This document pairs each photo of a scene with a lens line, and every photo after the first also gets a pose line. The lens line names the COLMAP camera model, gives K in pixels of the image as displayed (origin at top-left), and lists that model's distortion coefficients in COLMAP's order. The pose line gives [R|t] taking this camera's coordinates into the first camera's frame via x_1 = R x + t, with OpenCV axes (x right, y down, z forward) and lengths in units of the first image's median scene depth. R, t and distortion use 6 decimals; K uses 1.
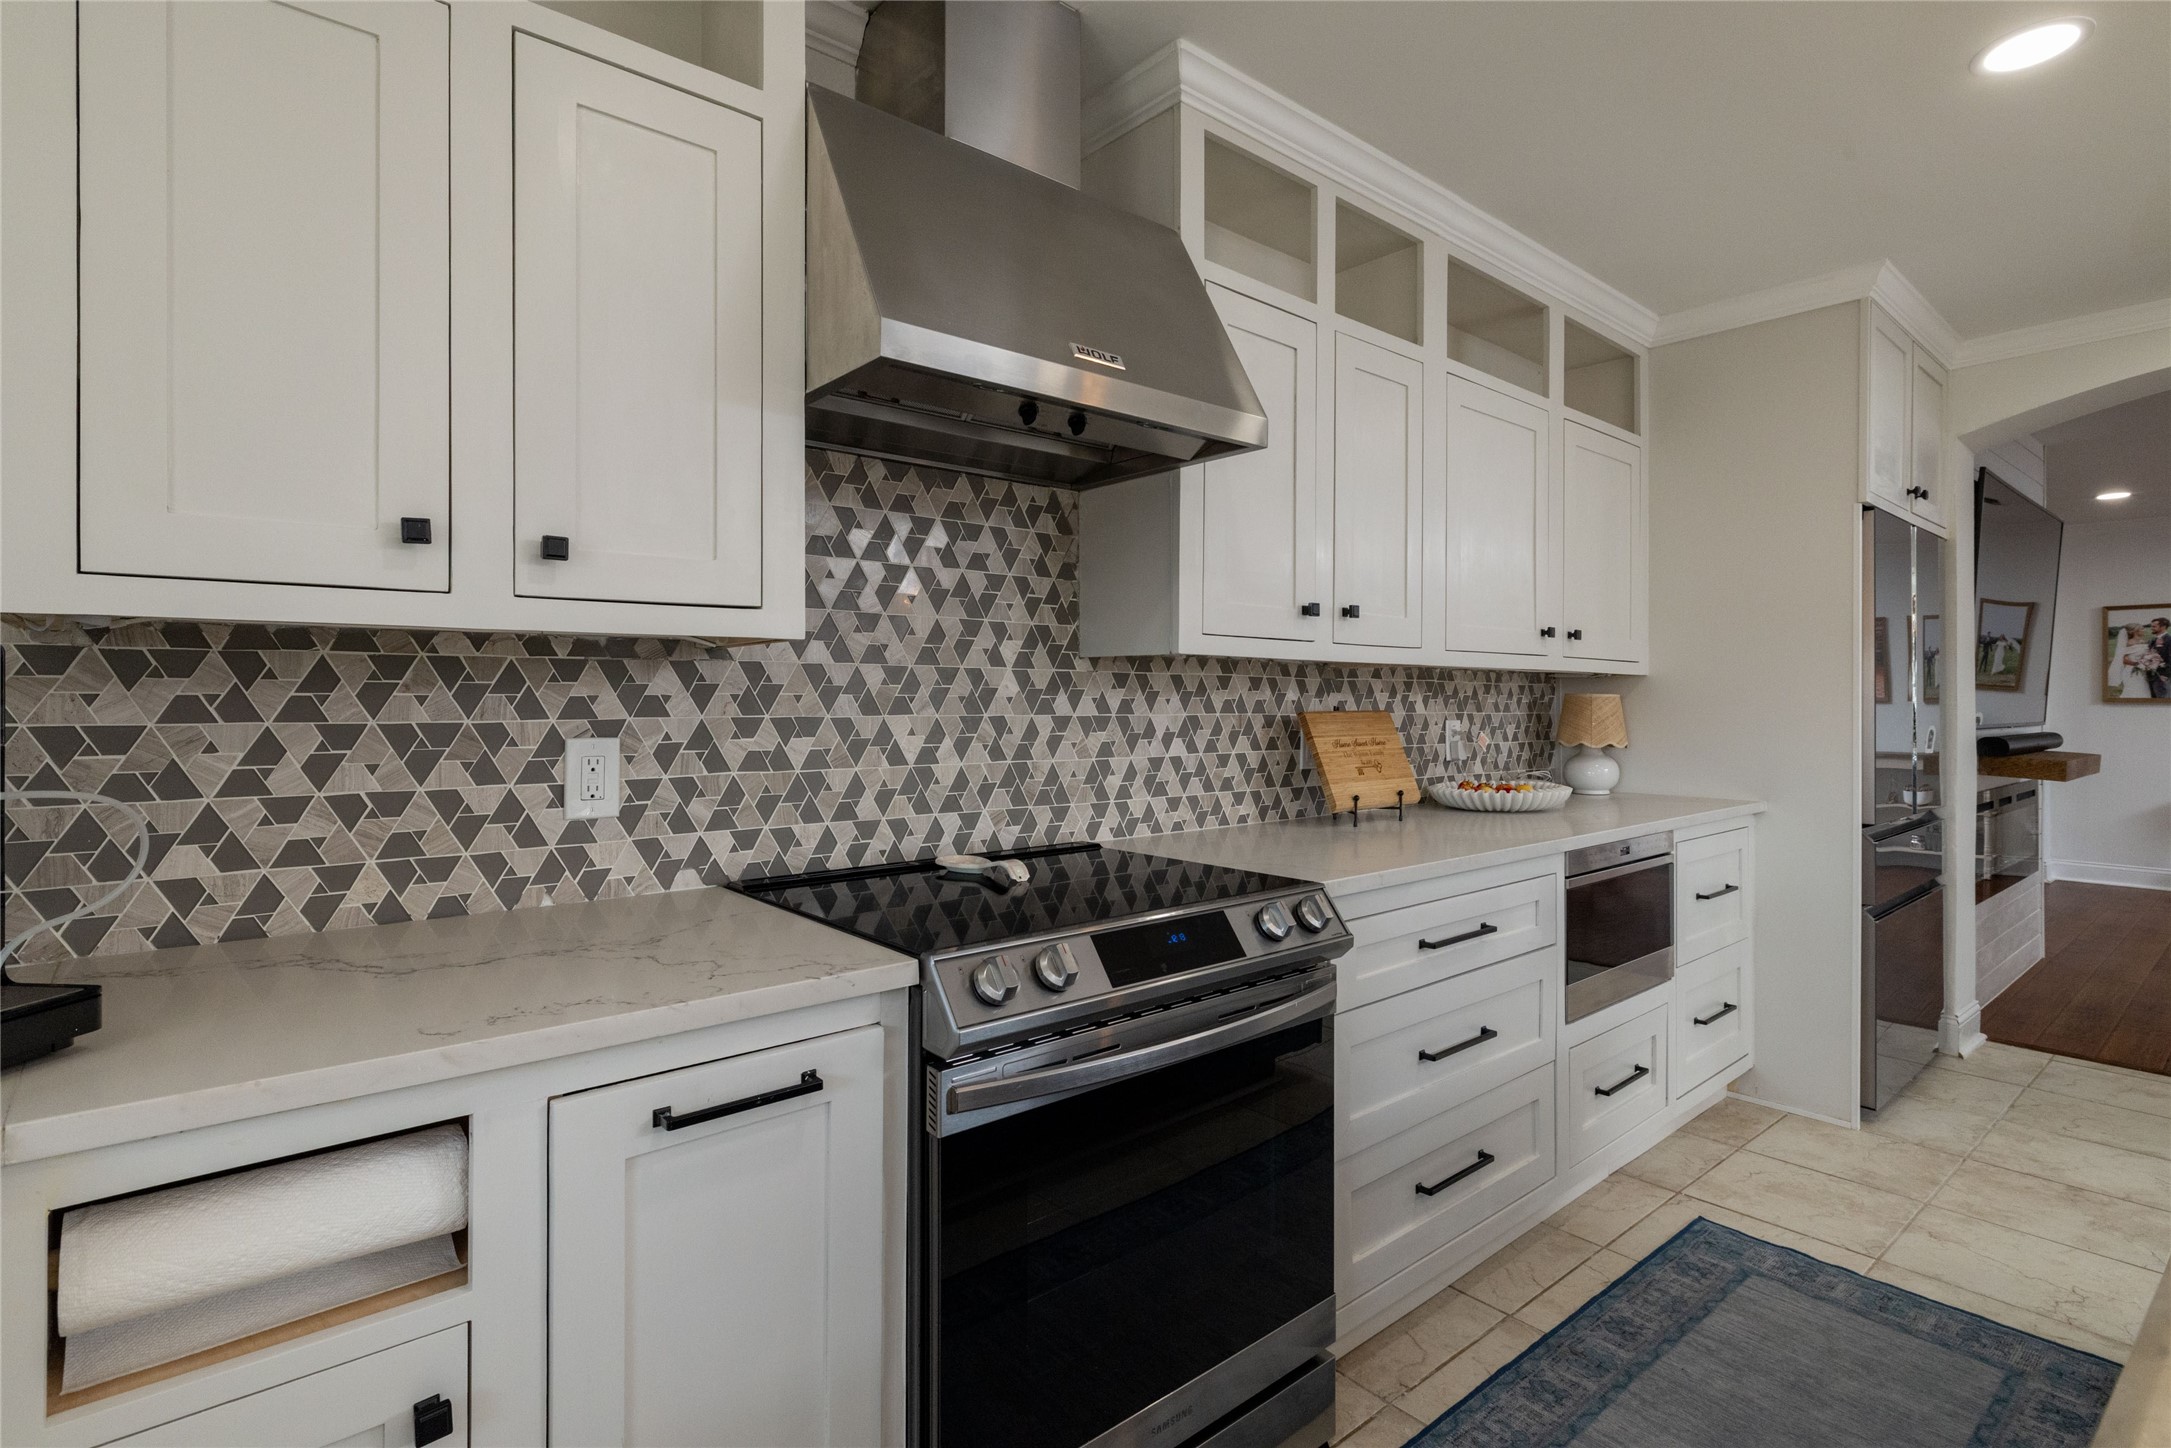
lens RADIAL K [[1033.3, 0, 1083.6], [0, 1033.3, 698.7], [0, 0, 1]] dist [0.001520, -0.000526]
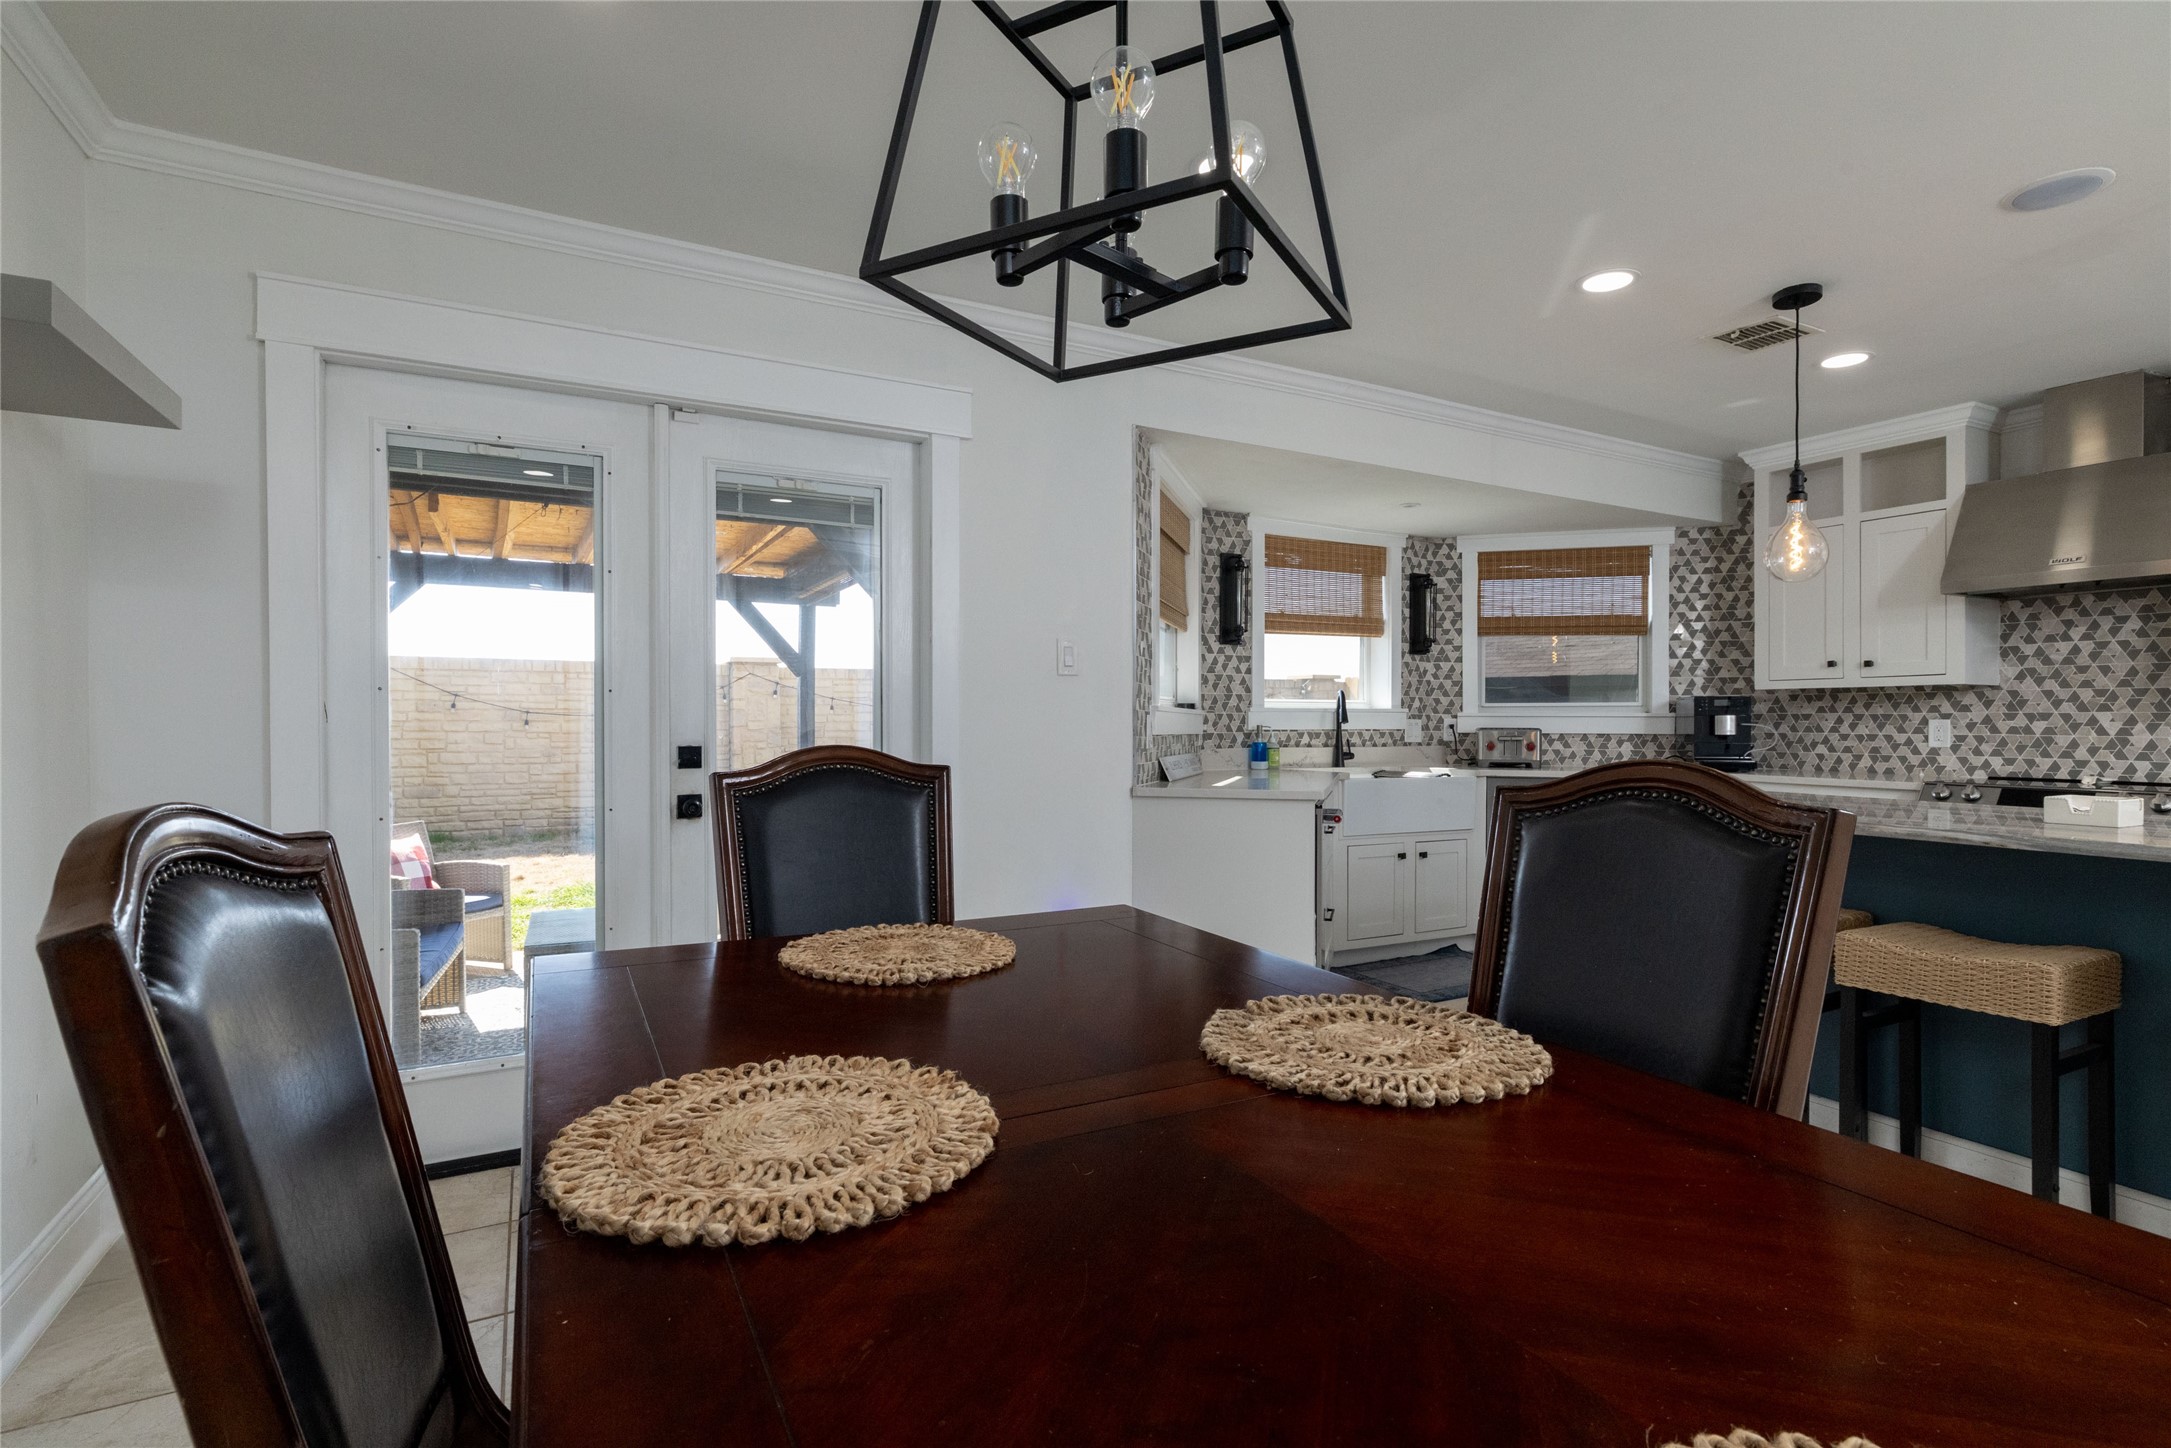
lens RADIAL K [[1033.3, 0, 1084.6], [0, 1033.3, 725.6], [0, 0, 1]] dist [0.001520, -0.000526]
pose [[-0.193844, 0.005808, -0.981015, 2.289944], [0.000075, 0.999983, 0.005906, 0.031151], [0.981032, 0.001071, -0.193841, -0.629583]]
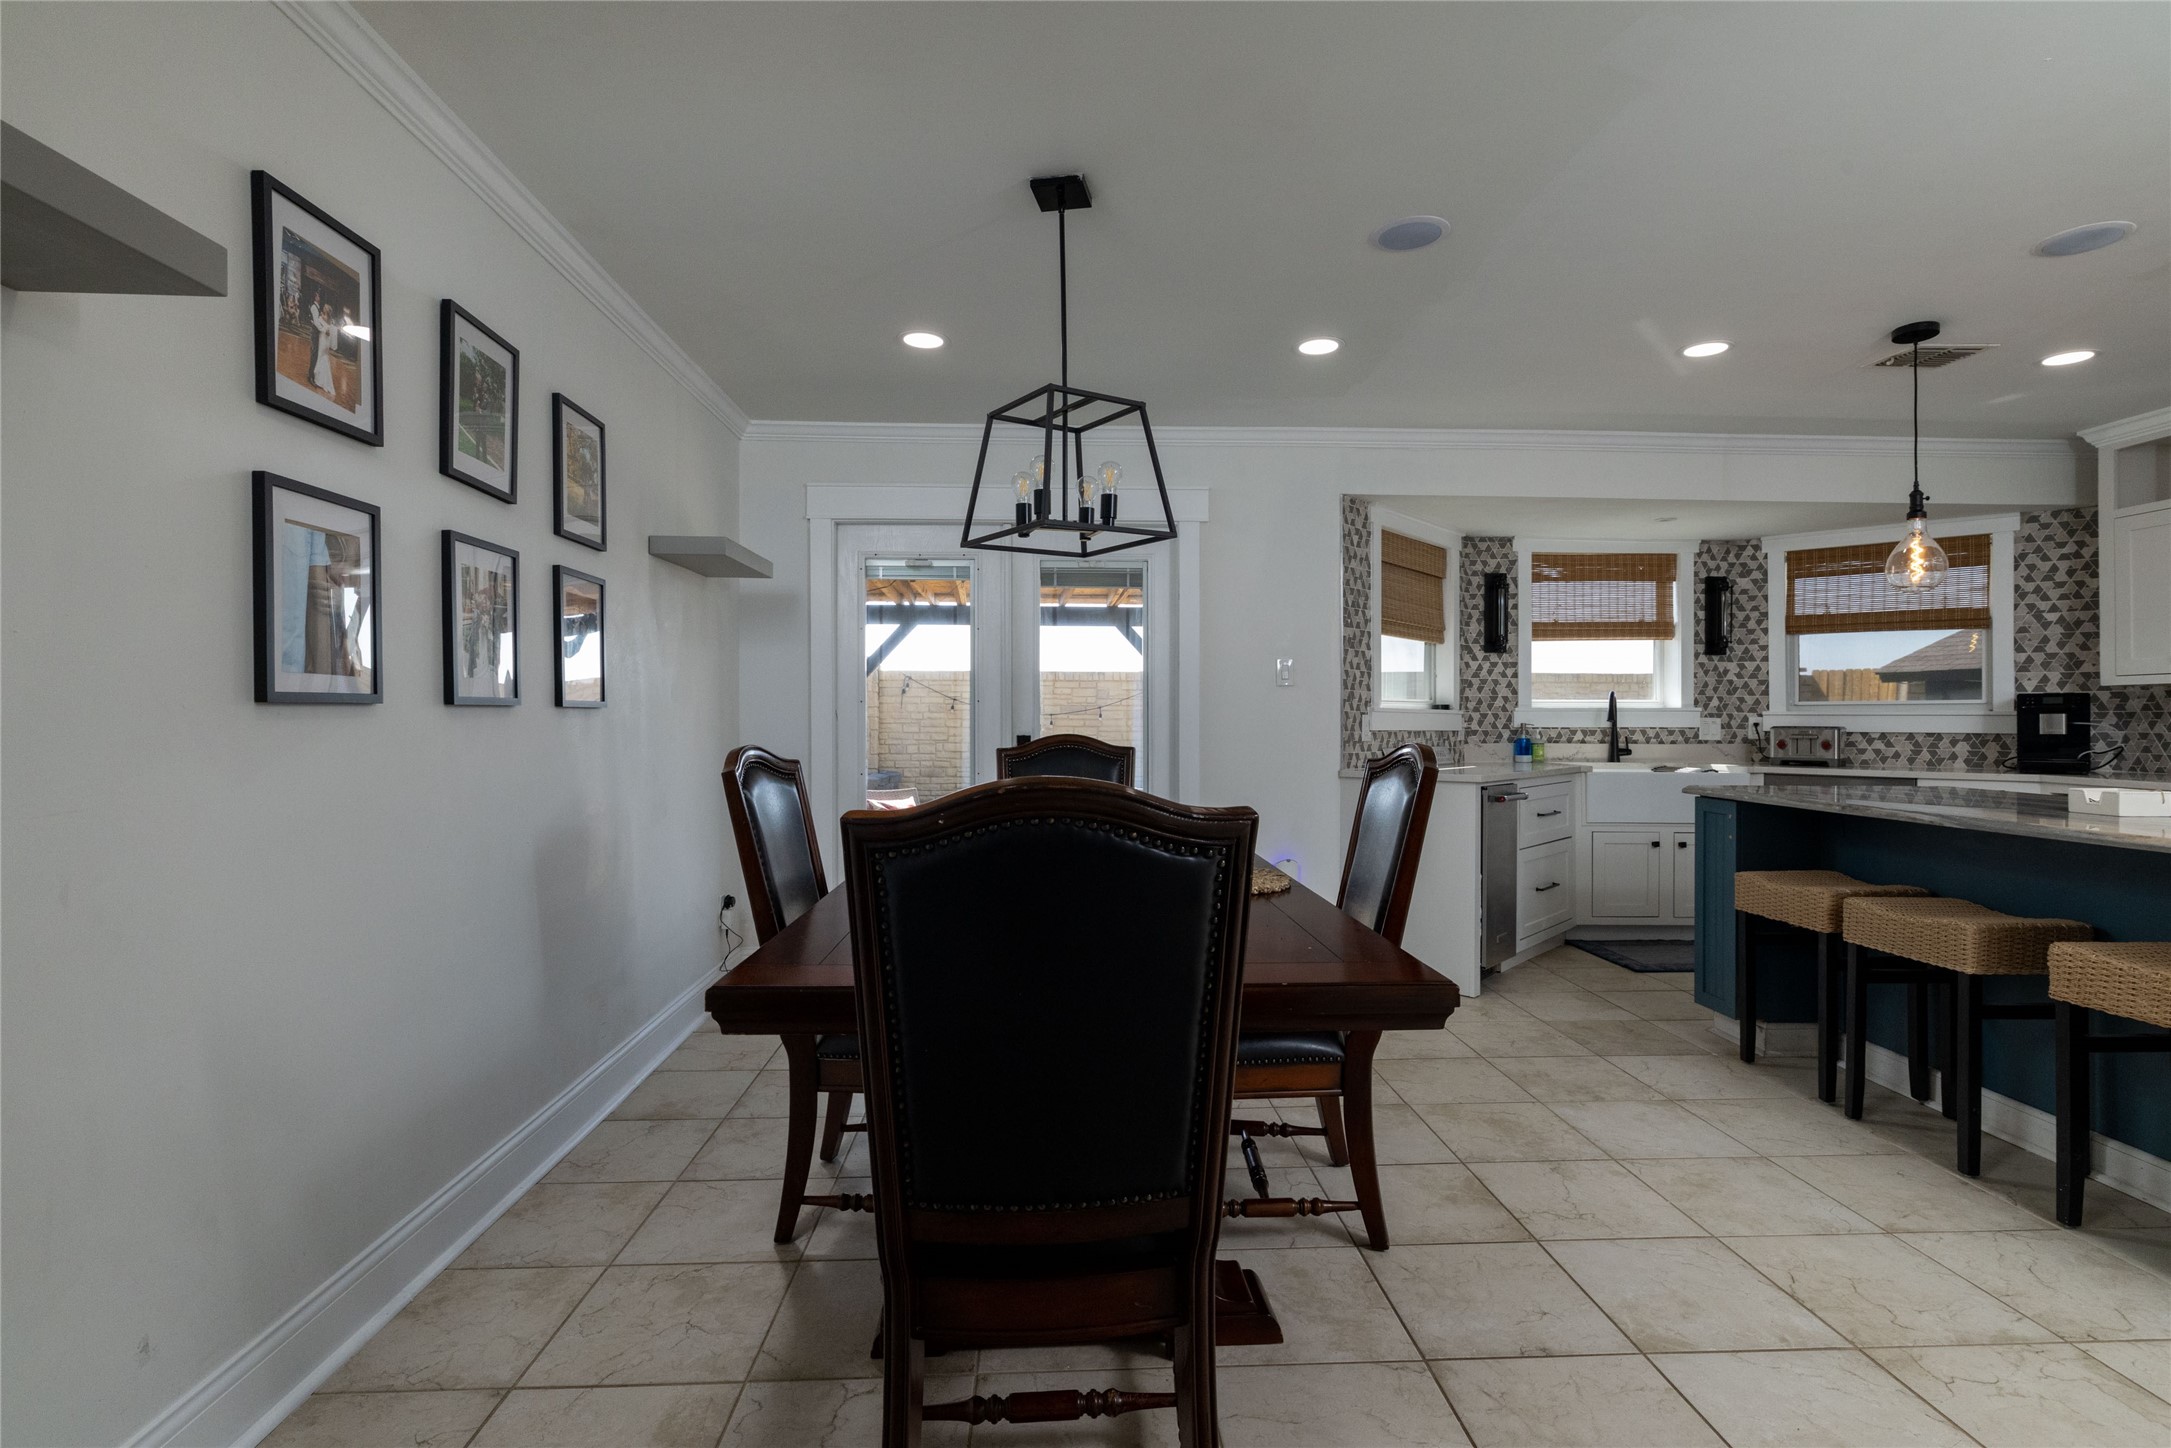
lens RADIAL K [[1033.3, 0, 1079.5], [0, 1033.3, 718.9], [0, 0, 1]] dist [0.001520, -0.000526]
pose [[-0.604813, 0.001852, -0.796365, 2.756912], [0.000966, 0.999998, 0.001592, 0.027294], [0.796367, 0.000193, -0.604814, 0.068315]]
